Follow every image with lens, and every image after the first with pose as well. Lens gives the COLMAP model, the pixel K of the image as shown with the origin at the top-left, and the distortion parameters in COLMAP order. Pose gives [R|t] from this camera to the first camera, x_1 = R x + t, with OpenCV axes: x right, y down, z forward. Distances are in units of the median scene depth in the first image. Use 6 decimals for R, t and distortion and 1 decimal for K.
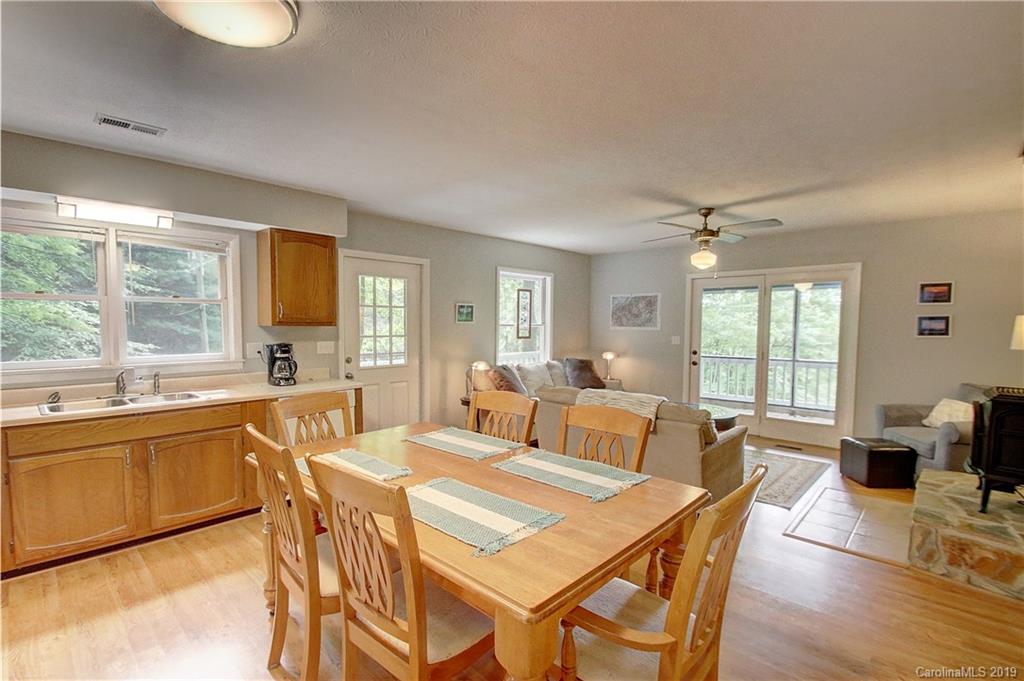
lens RADIAL K [[478.3, 0, 511.5], [0, 478.3, 353.8], [0, 0, 1]] dist [-0.000774, -0.007294]
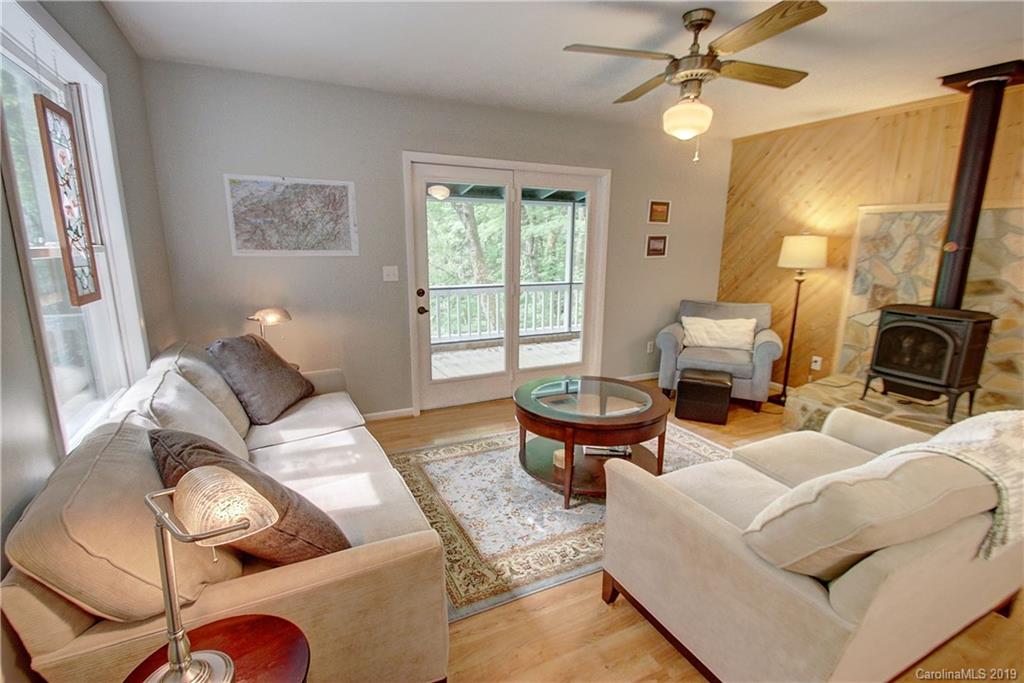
lens RADIAL K [[473.2, 0, 512.2], [0, 473.2, 355.6], [0, 0, 1]] dist [0.008741, -0.016380]
pose [[0.357734, -0.216585, 0.908360, -0.138154], [0.056211, 0.975962, 0.210566, -0.045476], [-0.932130, -0.024267, 0.361310, 0.694274]]
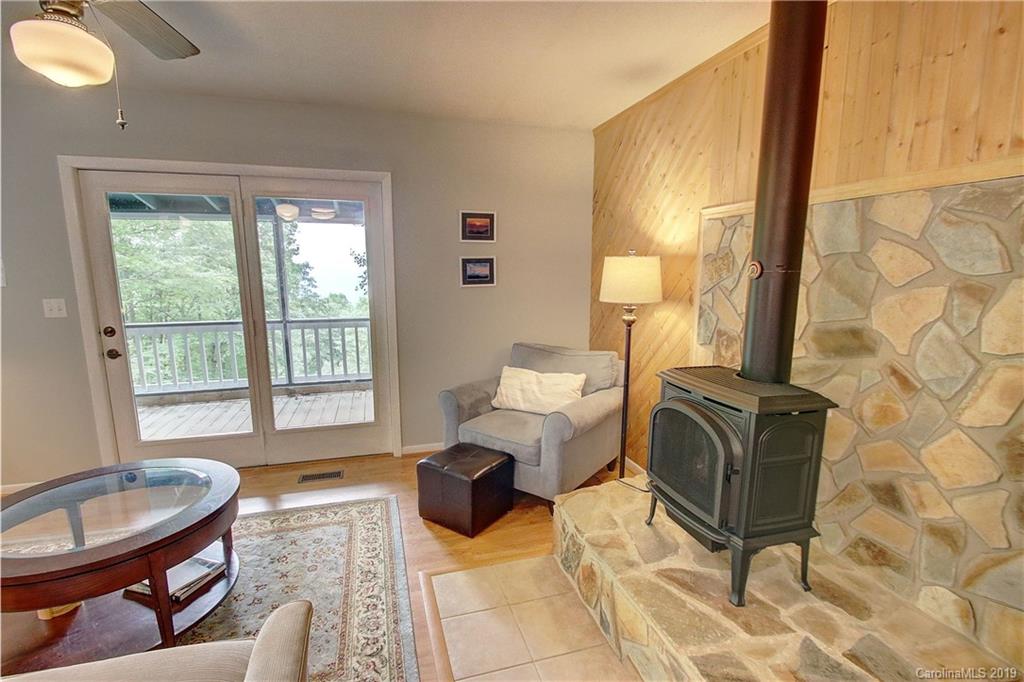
lens RADIAL K [[478.3, 0, 511.5], [0, 478.3, 354.3], [0, 0, 1]] dist [-0.000774, -0.007294]
pose [[0.508250, -0.154075, 0.847315, 0.187199], [0.057426, 0.987740, 0.145164, -0.026642], [-0.859293, -0.025122, 0.510867, 0.425569]]
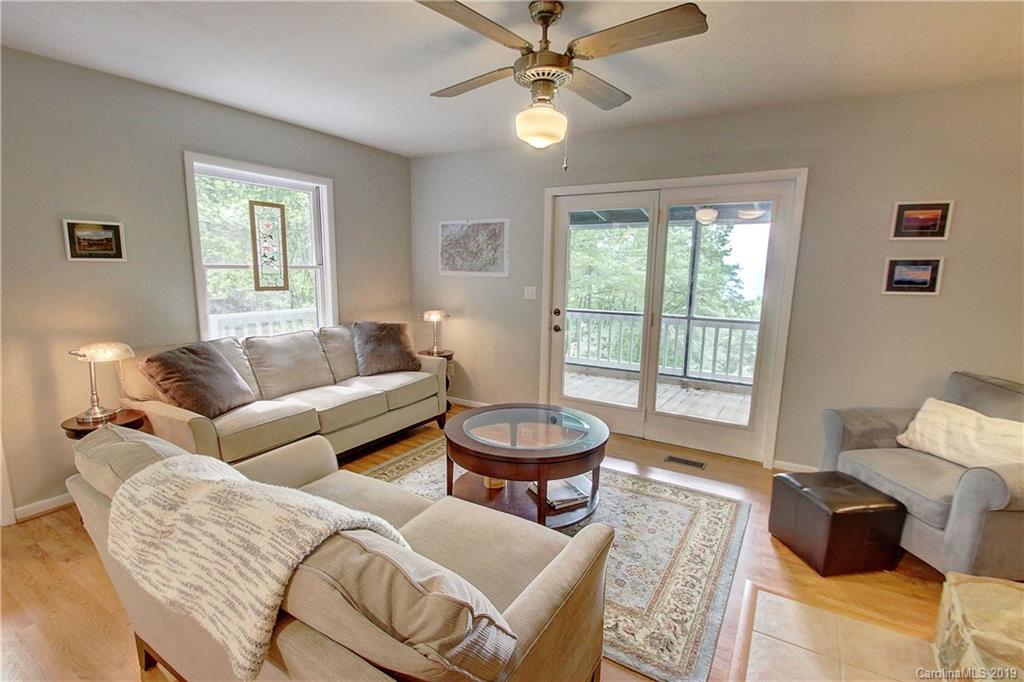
lens RADIAL K [[478.3, 0, 511.5], [0, 478.3, 354.3], [0, 0, 1]] dist [-0.000774, -0.007294]
pose [[0.979656, -0.024896, 0.199132, 0.195024], [0.001227, 0.992999, 0.118115, -0.023332], [-0.200679, -0.115468, 0.972829, 0.376156]]
